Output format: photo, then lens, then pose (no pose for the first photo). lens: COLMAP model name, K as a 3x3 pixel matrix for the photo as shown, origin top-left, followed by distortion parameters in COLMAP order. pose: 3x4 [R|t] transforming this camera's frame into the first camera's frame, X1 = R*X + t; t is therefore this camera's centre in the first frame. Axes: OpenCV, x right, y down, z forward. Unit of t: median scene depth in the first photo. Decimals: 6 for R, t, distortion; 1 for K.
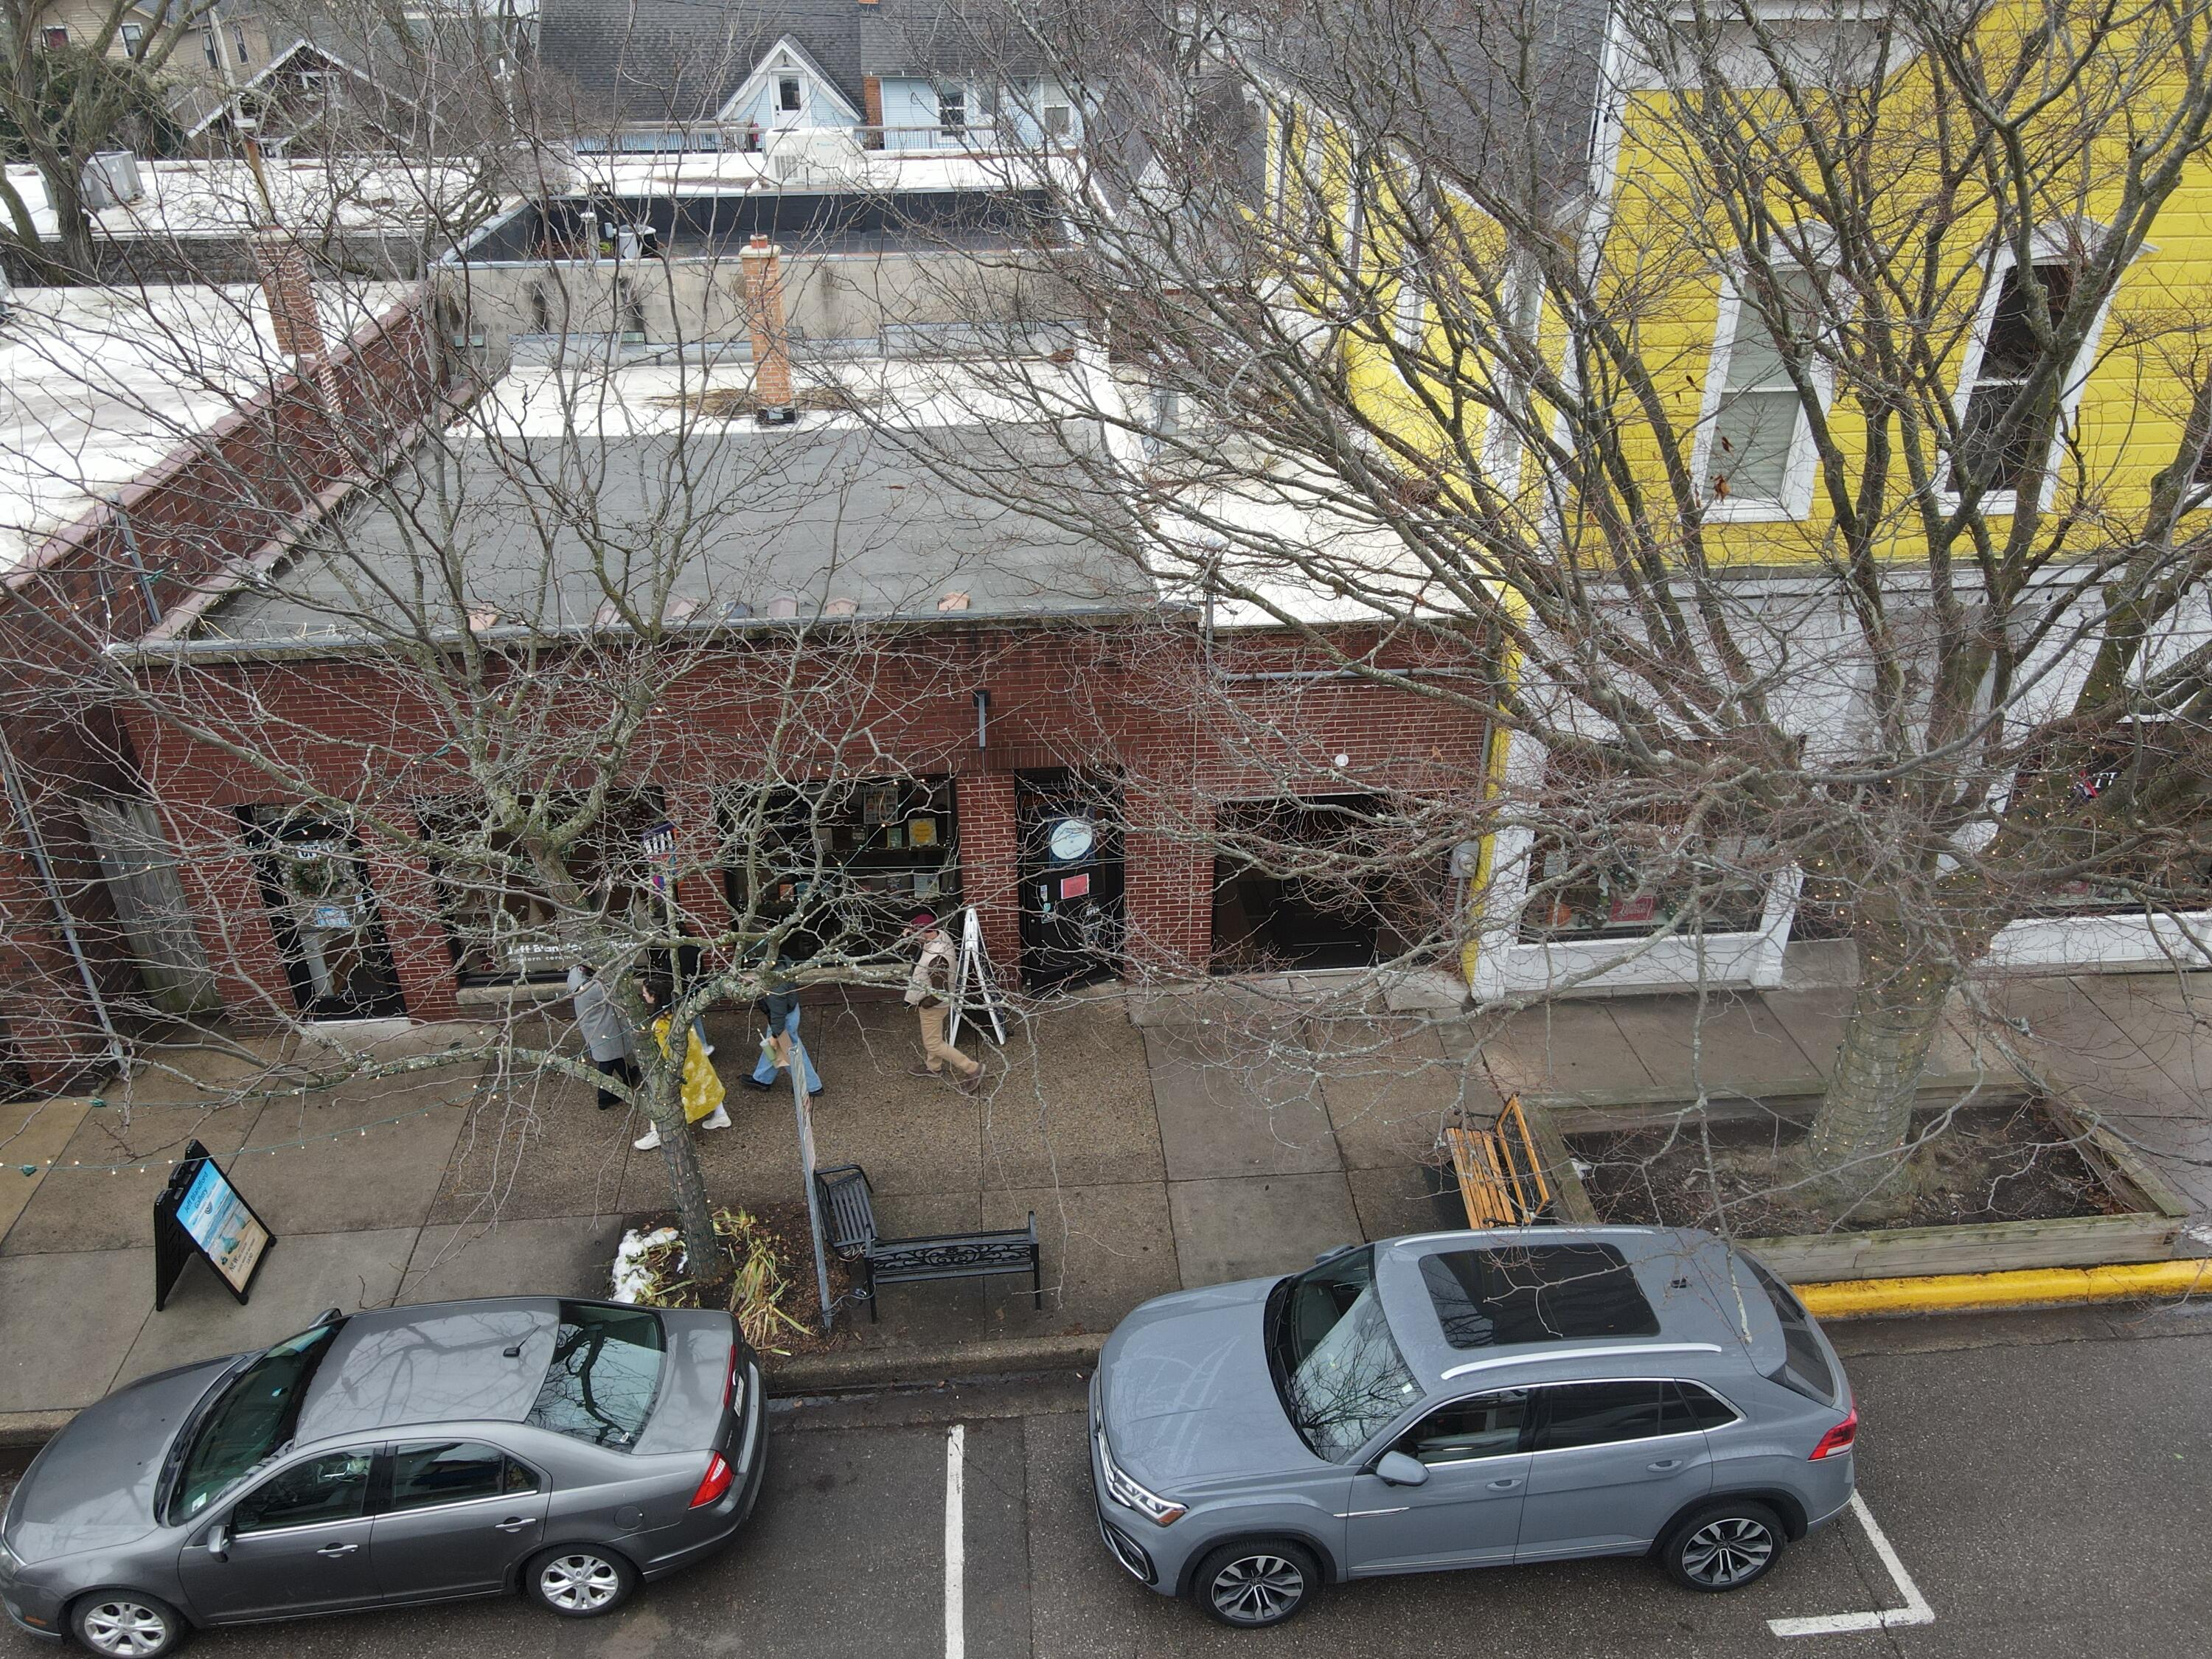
lens RADIAL K [[1618.8, 0, 1104.9], [0, 1618.8, 828.7], [0, 0, 1]] dist [0.007234, 0.007751]
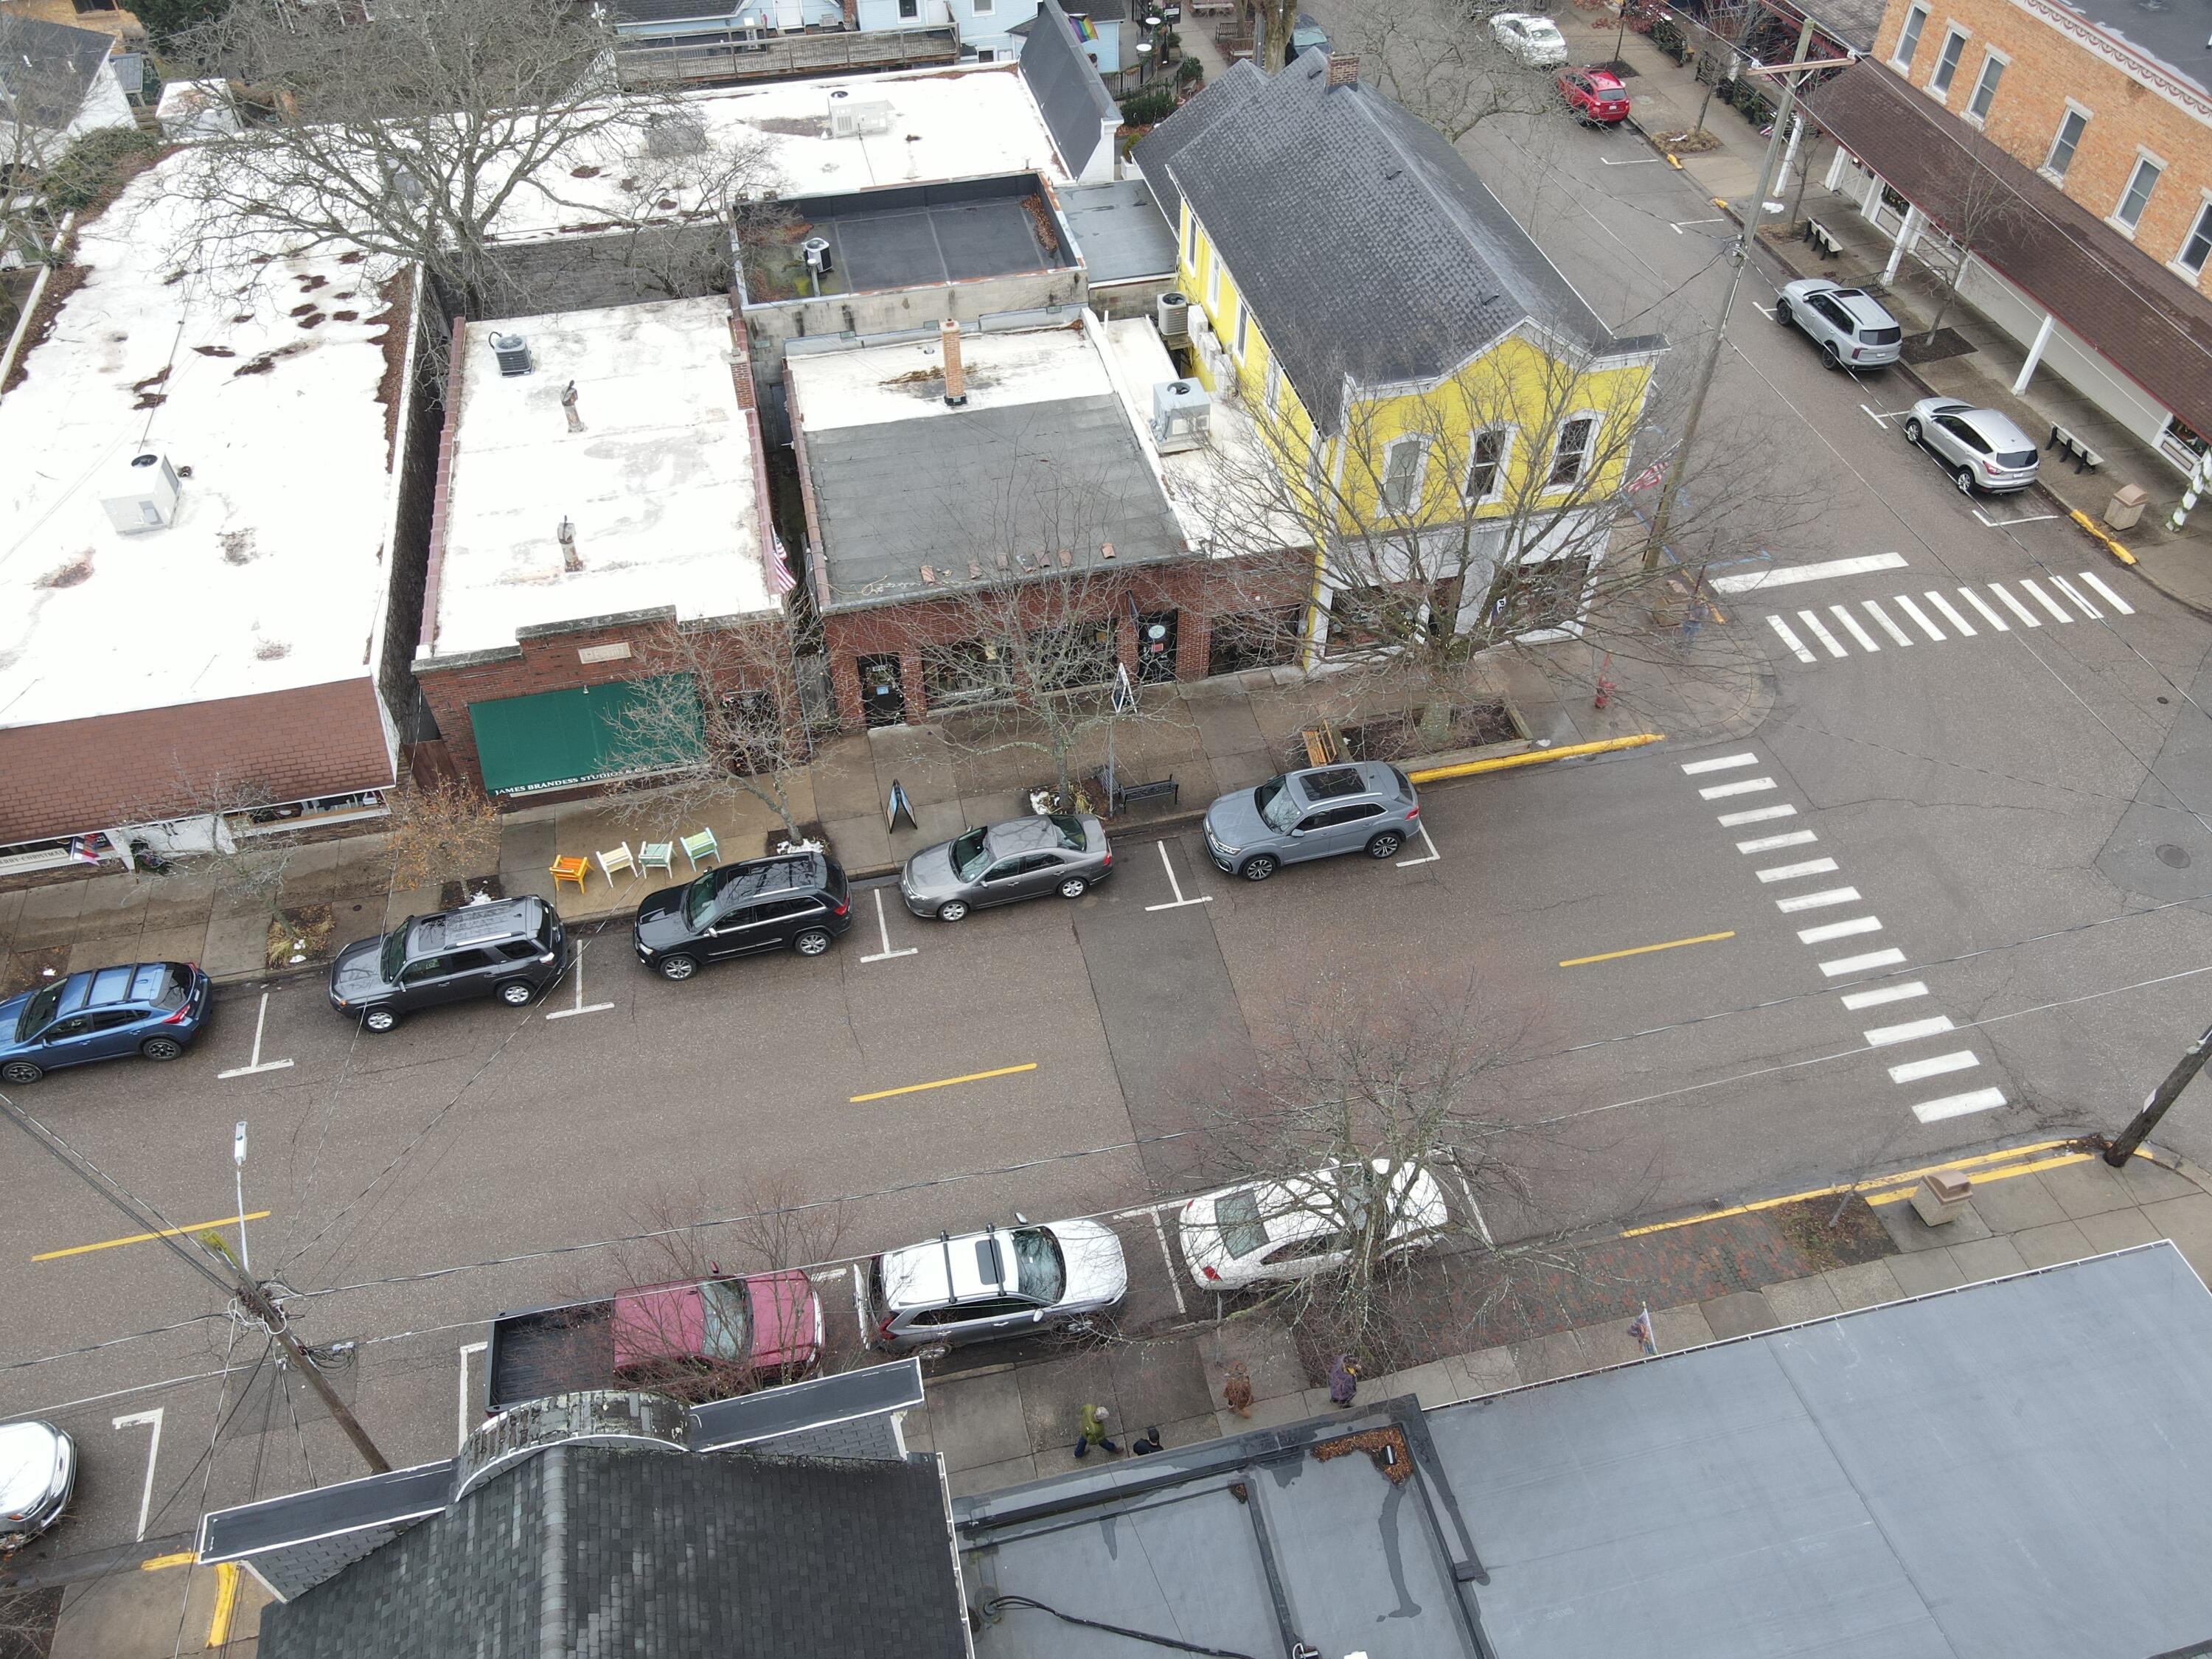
lens RADIAL K [[1618.8, 0, 1101.3], [0, 1618.8, 829.0], [0, 0, 1]] dist [0.007234, 0.007751]
pose [[0.990104, -0.101720, 0.096679, -0.483619], [0.069437, 0.953773, 0.292397, -0.570369], [-0.121953, -0.282791, 0.951397, -1.928503]]
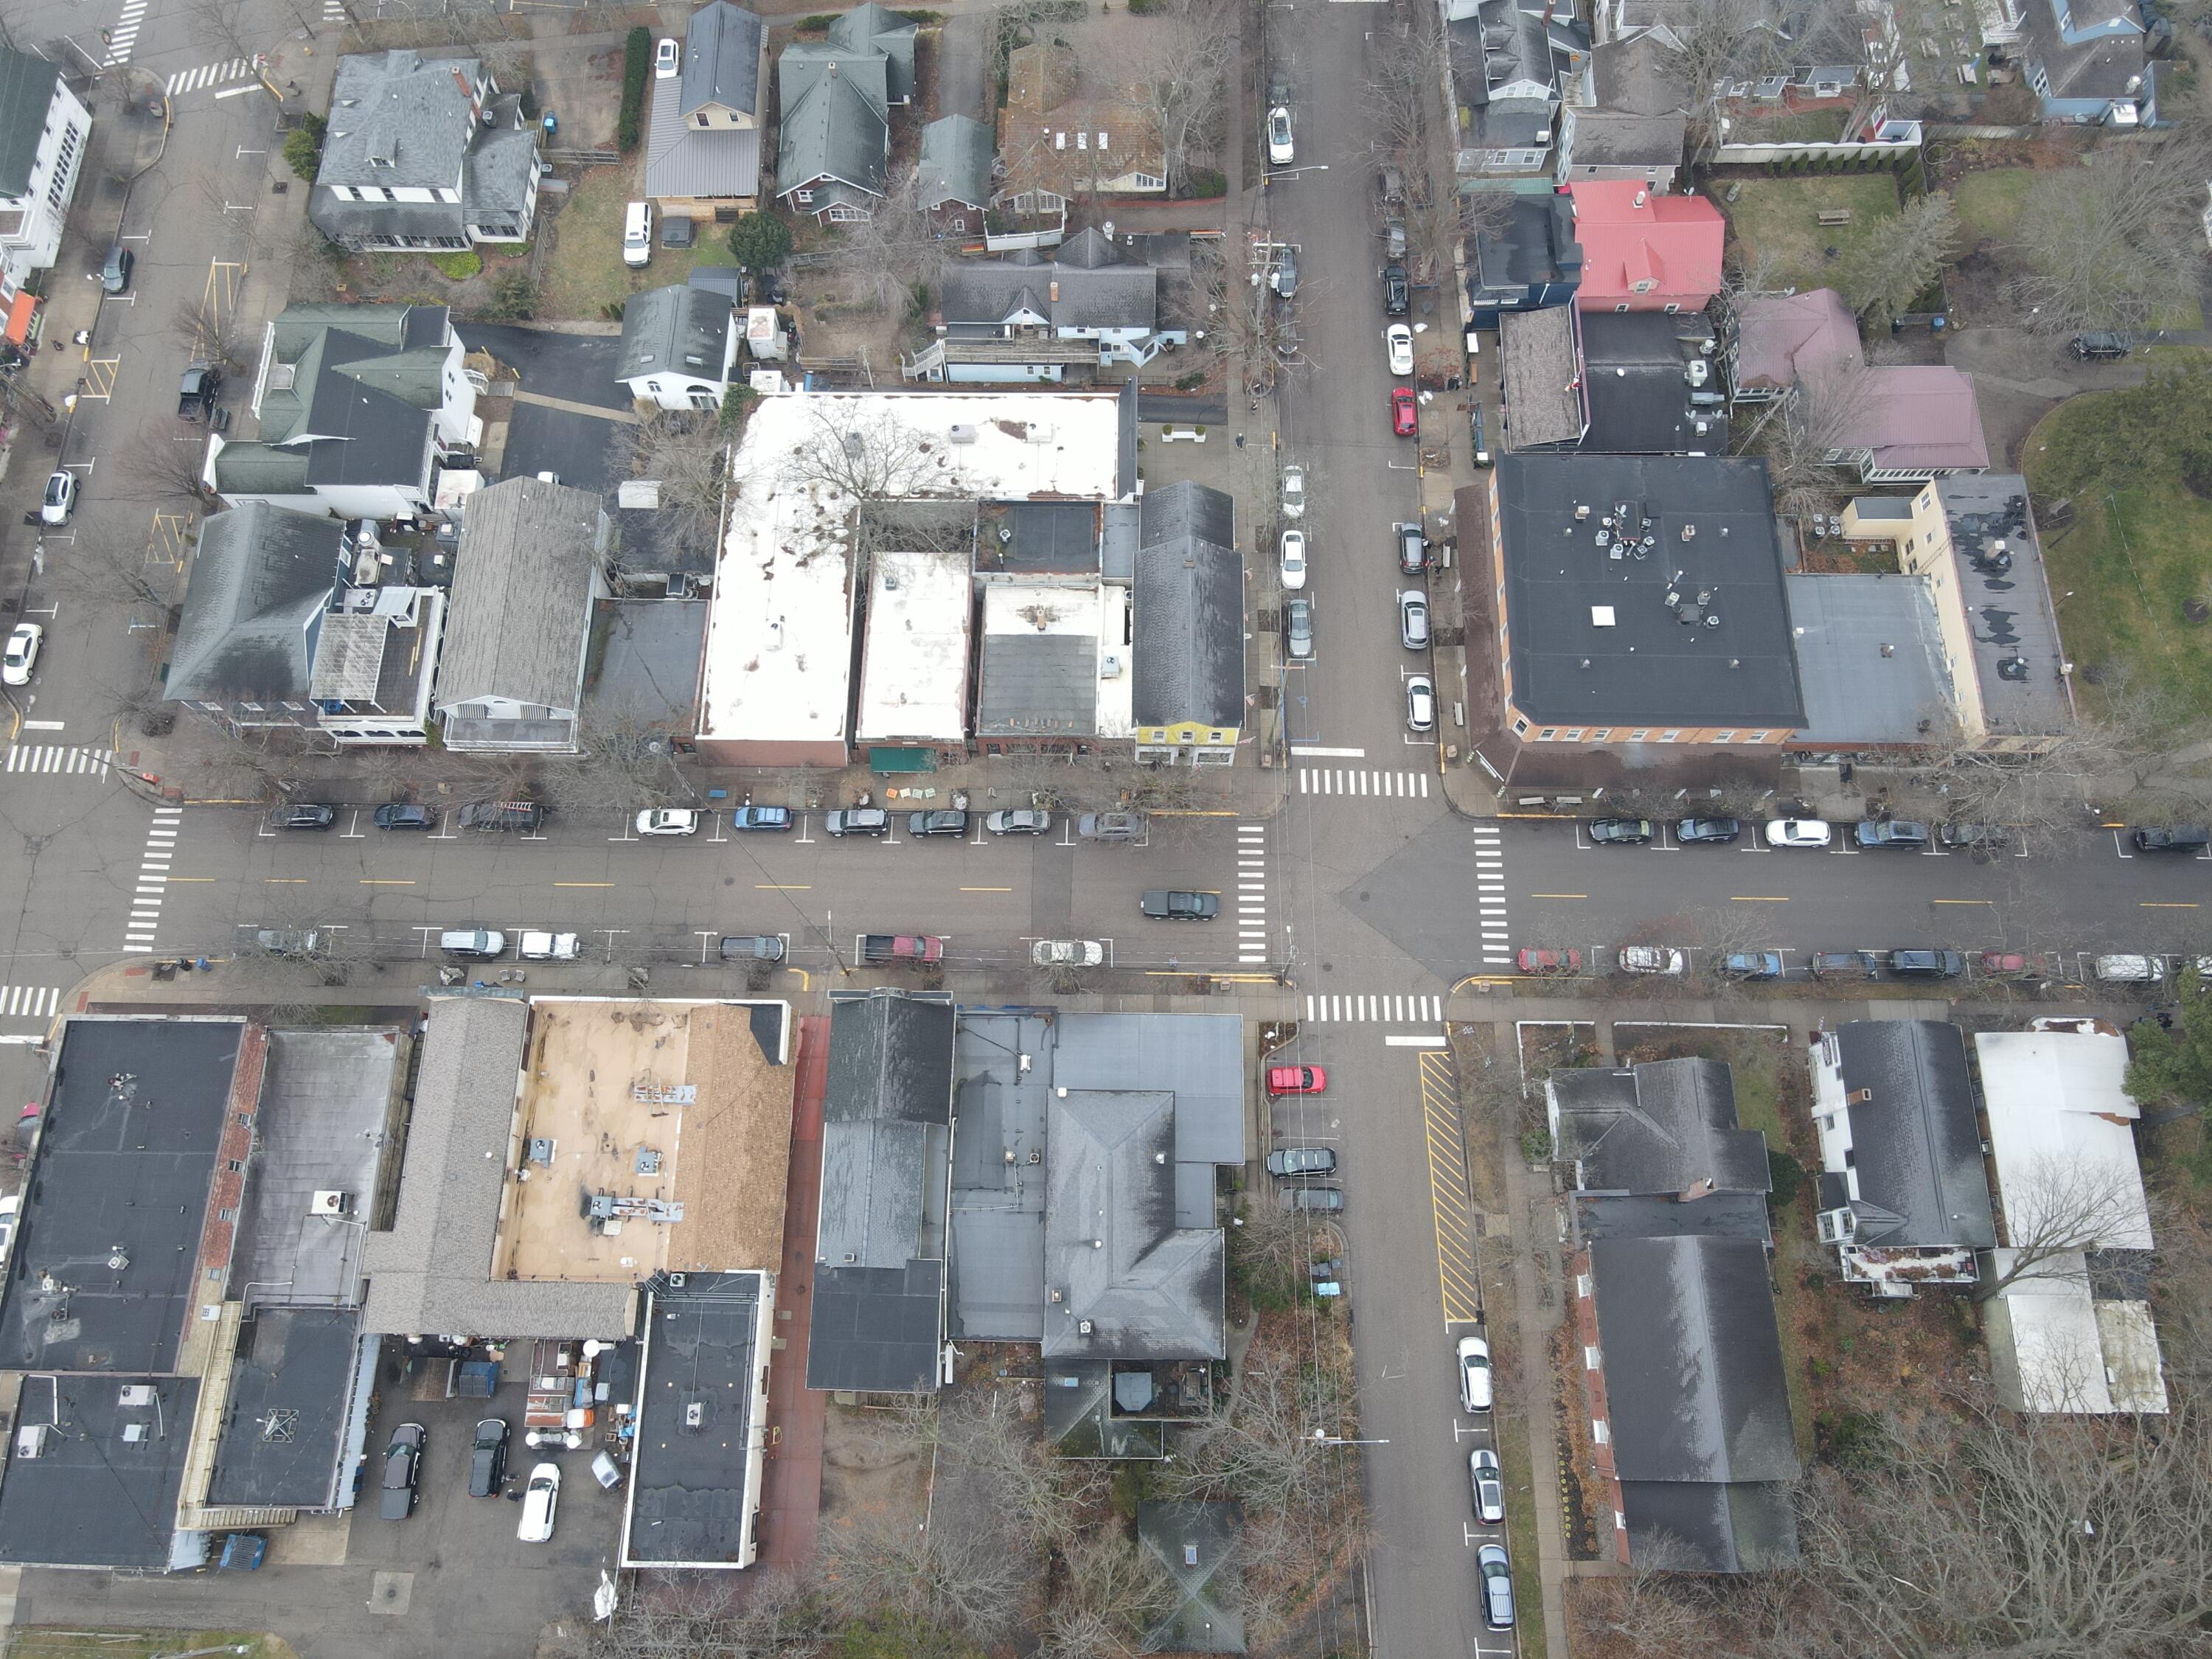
lens RADIAL K [[1618.8, 0, 1096.6], [0, 1618.8, 823.7], [0, 0, 1]] dist [0.007234, 0.007751]
pose [[0.994899, 0.093594, -0.037636, 0.463704], [-0.045015, 0.745780, 0.664670, -6.162301], [0.090278, -0.659585, 0.746189, -6.395546]]
